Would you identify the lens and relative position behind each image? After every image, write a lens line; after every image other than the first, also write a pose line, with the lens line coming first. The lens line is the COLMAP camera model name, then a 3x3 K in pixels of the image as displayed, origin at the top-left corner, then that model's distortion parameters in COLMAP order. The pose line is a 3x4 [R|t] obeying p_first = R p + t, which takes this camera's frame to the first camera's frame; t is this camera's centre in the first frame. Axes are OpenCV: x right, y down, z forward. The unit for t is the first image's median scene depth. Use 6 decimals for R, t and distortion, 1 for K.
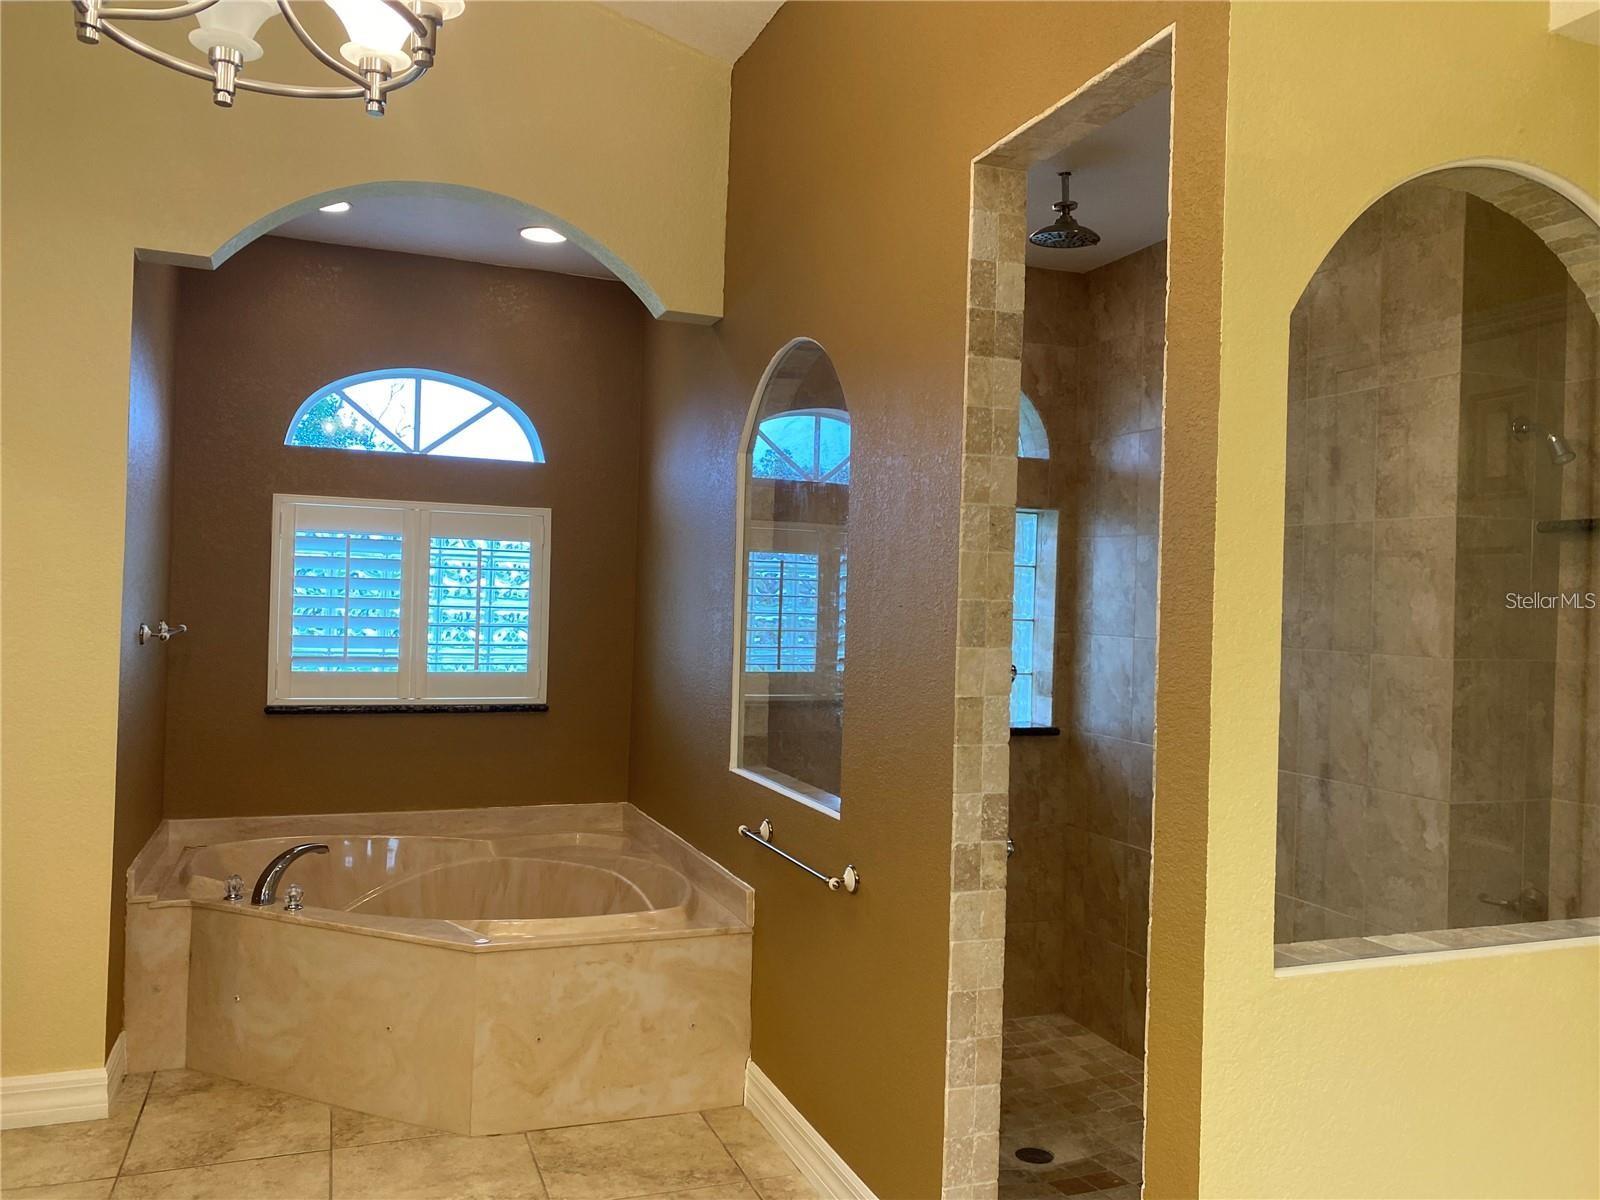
lens RADIAL K [[1232.8, 0, 799.9], [0, 1232.8, 592.0], [0, 0, 1]] dist [0.024818, -0.010218]
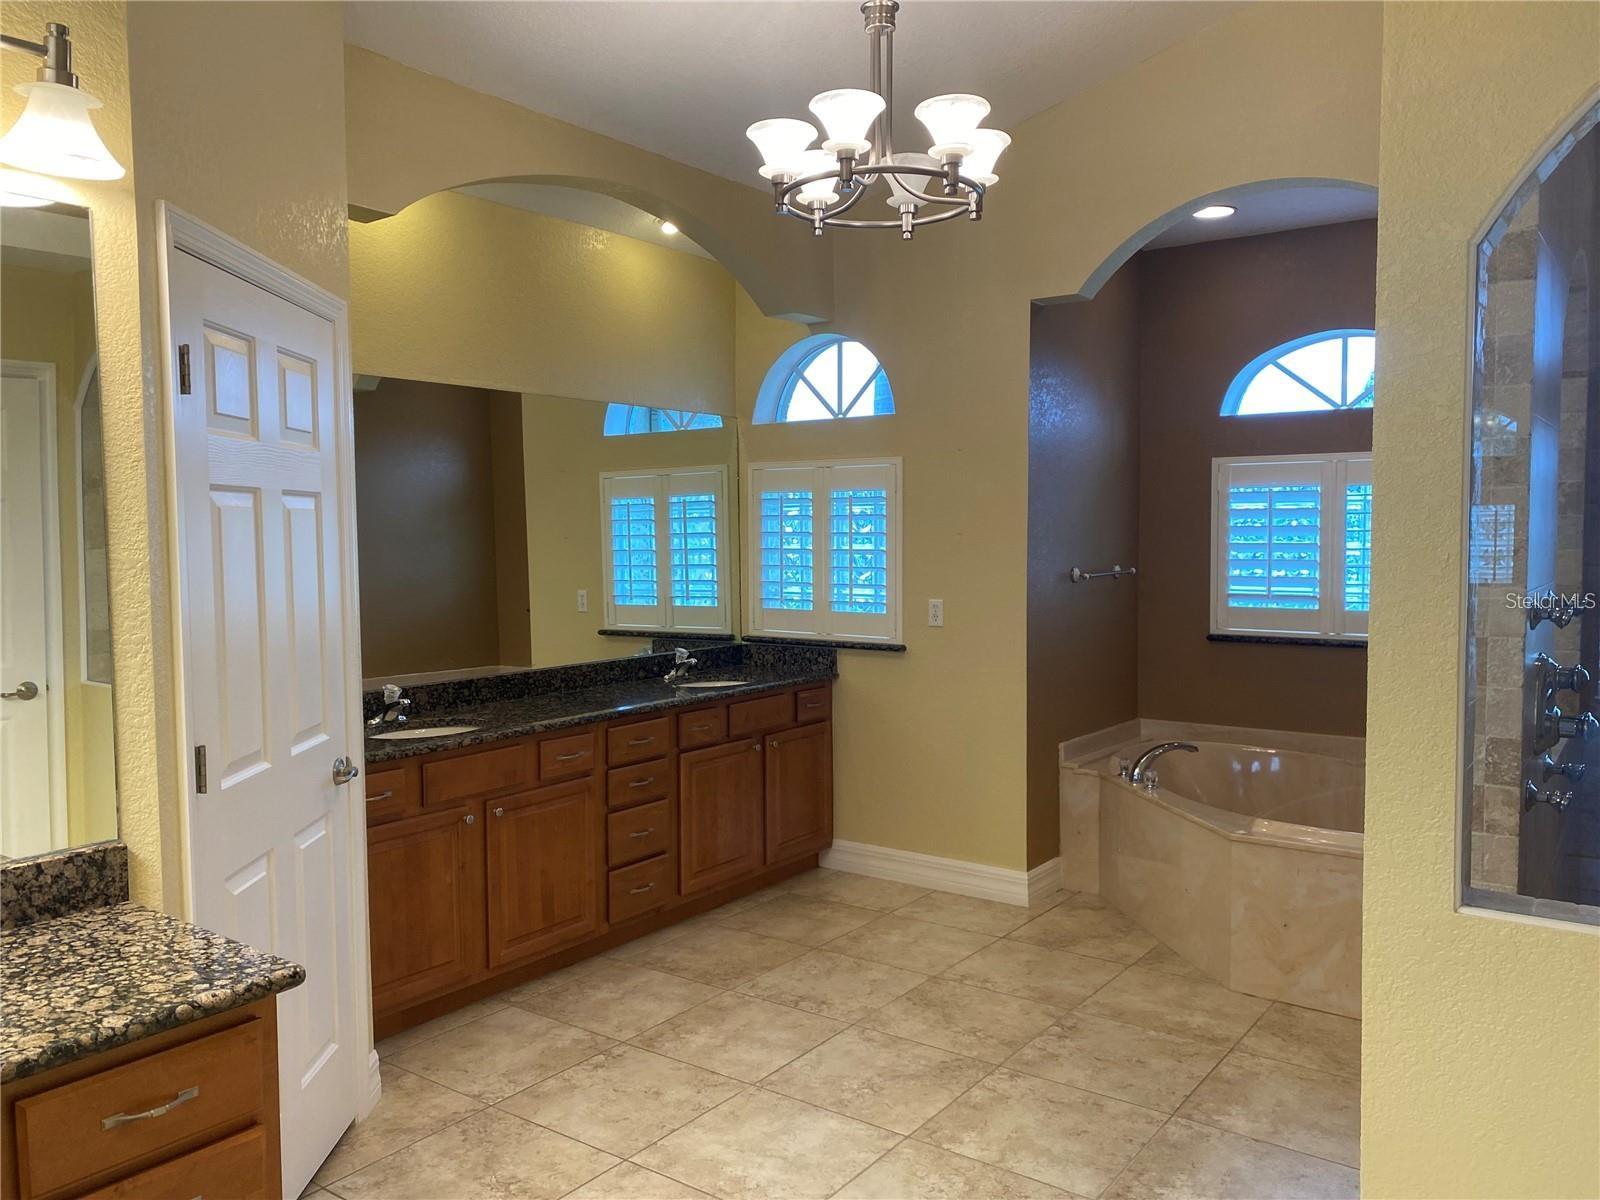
lens RADIAL K [[1232.8, 0, 797.5], [0, 1232.8, 595.8], [0, 0, 1]] dist [0.024818, -0.010218]
pose [[0.538490, 0.010221, -0.842570, 0.507568], [0.032549, 0.998928, 0.032919, 0.001825], [0.842003, -0.045151, 0.537580, 0.011677]]
